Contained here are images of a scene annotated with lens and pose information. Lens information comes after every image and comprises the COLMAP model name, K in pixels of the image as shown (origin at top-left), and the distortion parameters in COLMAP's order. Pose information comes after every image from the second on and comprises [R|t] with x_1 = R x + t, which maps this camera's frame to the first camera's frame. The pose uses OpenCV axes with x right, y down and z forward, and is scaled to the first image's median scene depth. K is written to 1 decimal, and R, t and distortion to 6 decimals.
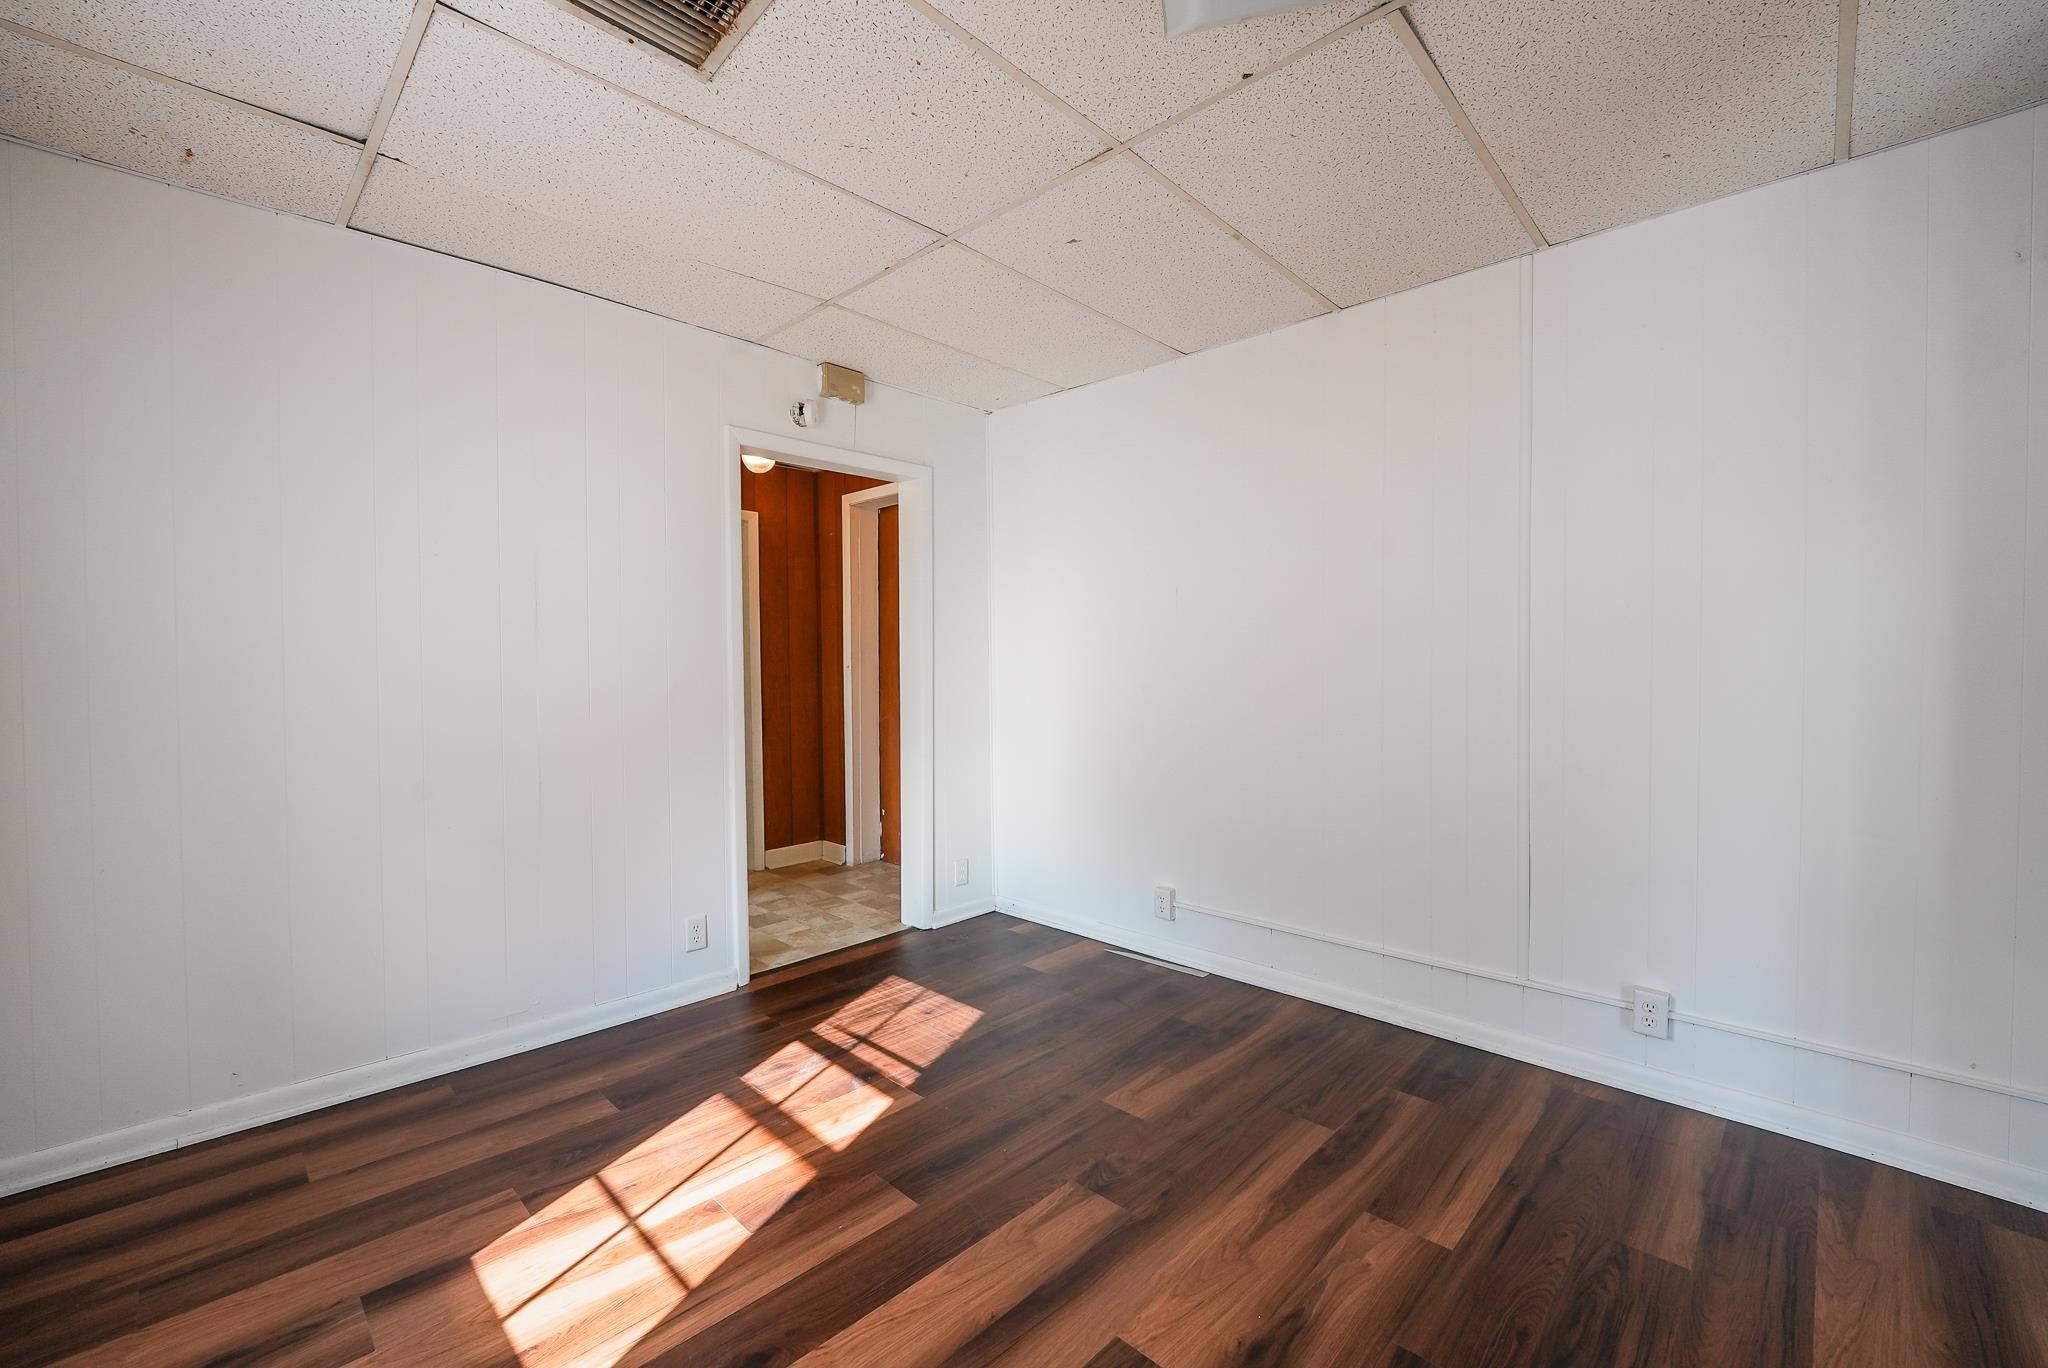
lens RADIAL K [[838.8, 0, 1023.3], [0, 838.8, 681.2], [0, 0, 1]] dist [-0.006365, 0.000828]
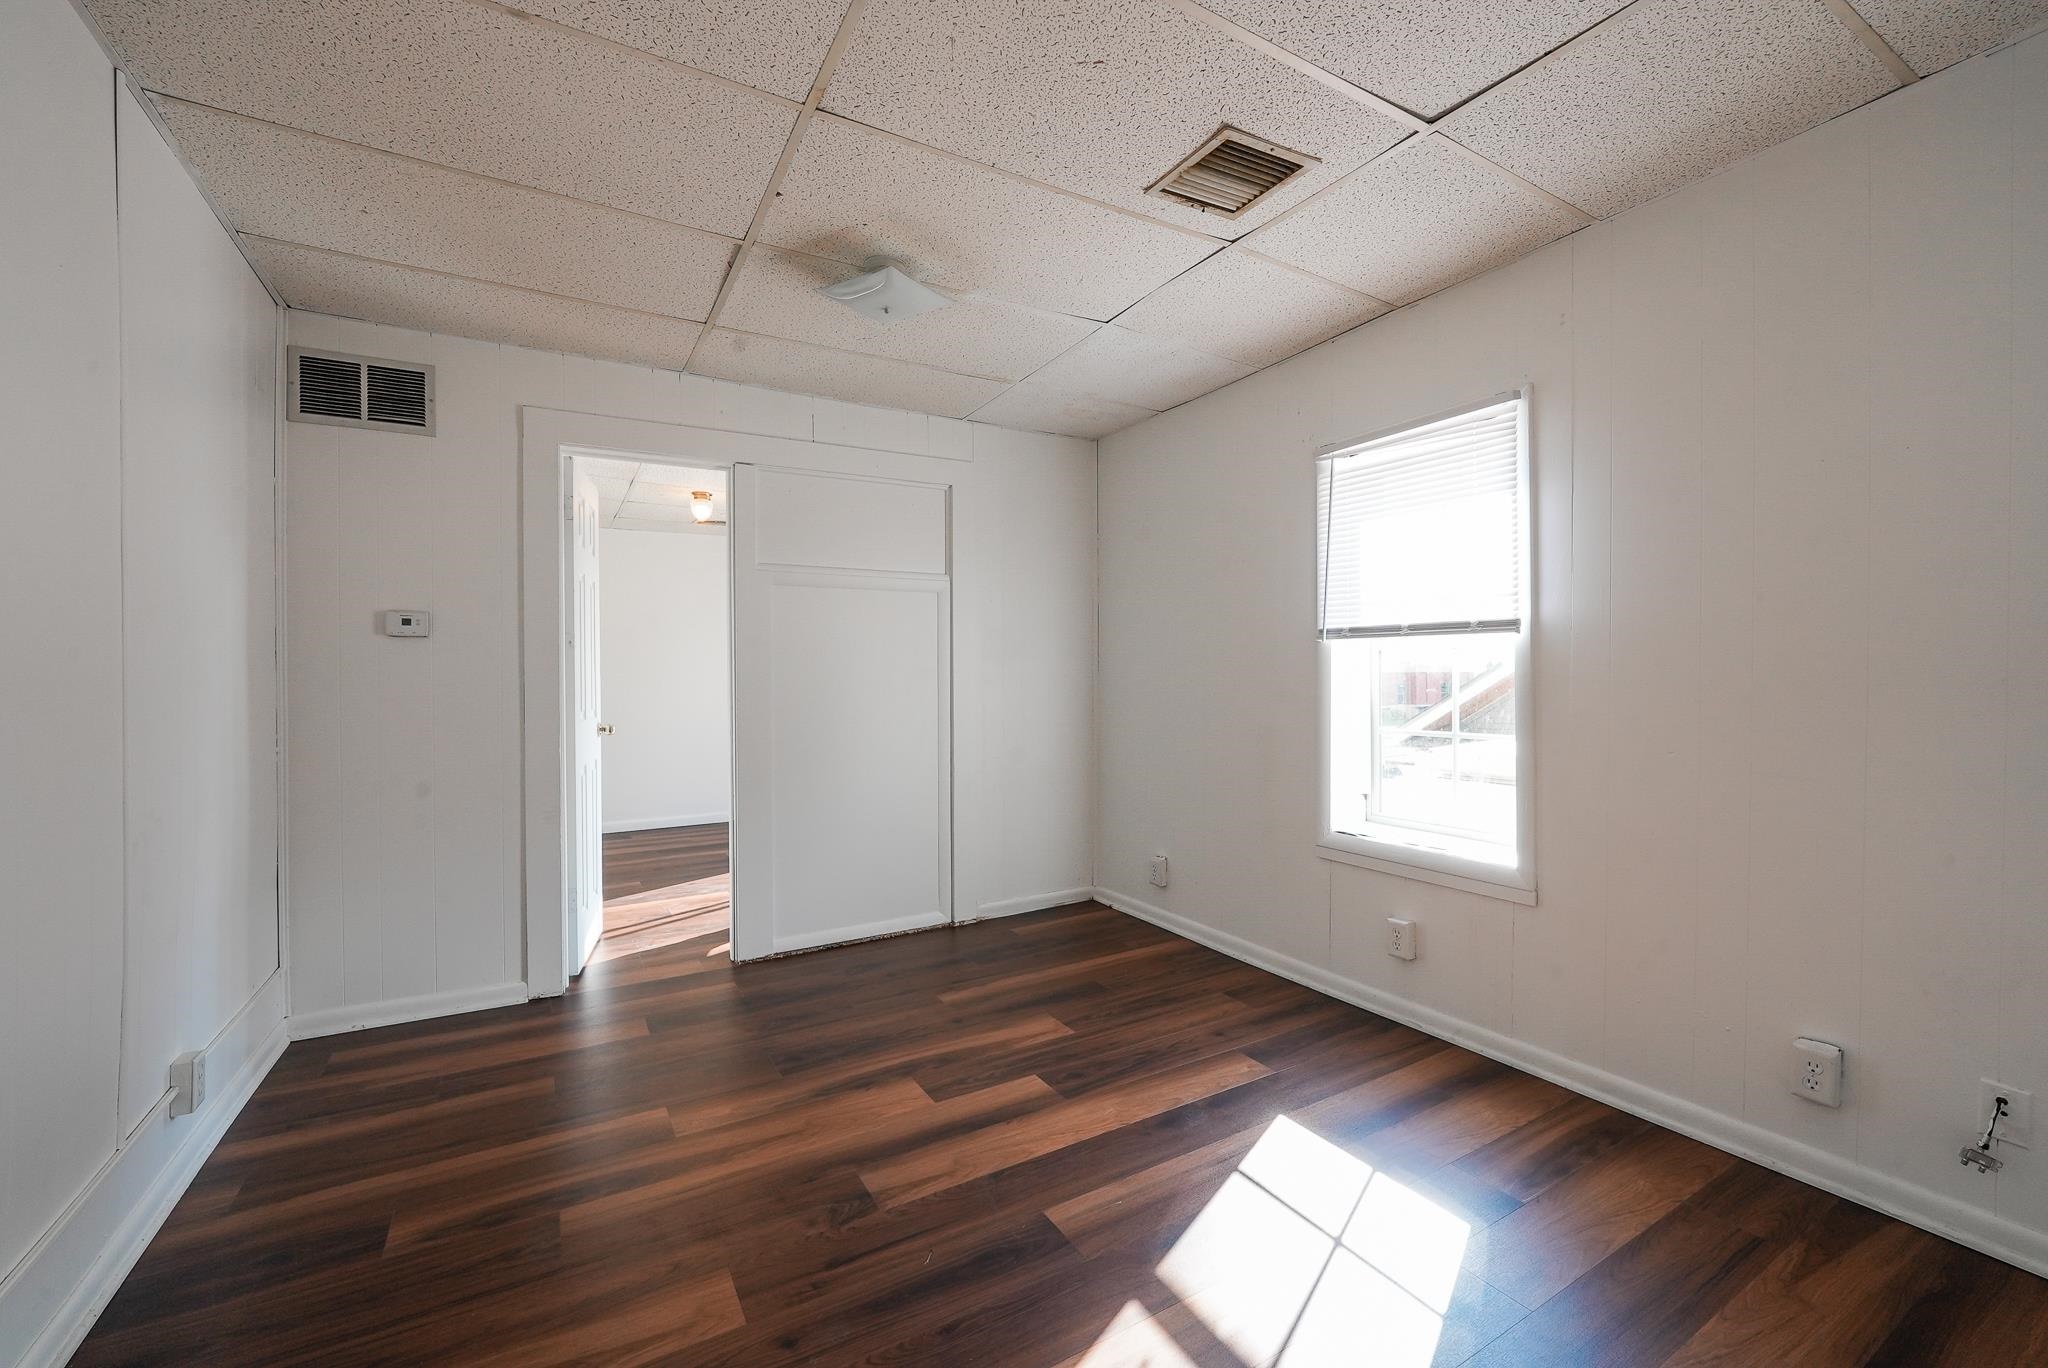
lens RADIAL K [[838.8, 0, 1032.0], [0, 838.8, 676.7], [0, 0, 1]] dist [-0.006365, 0.000828]
pose [[-0.965965, 0.009117, 0.258511, -0.390786], [0.015988, 0.999572, 0.024490, -0.032218], [-0.258177, 0.027789, -0.965698, 2.028801]]
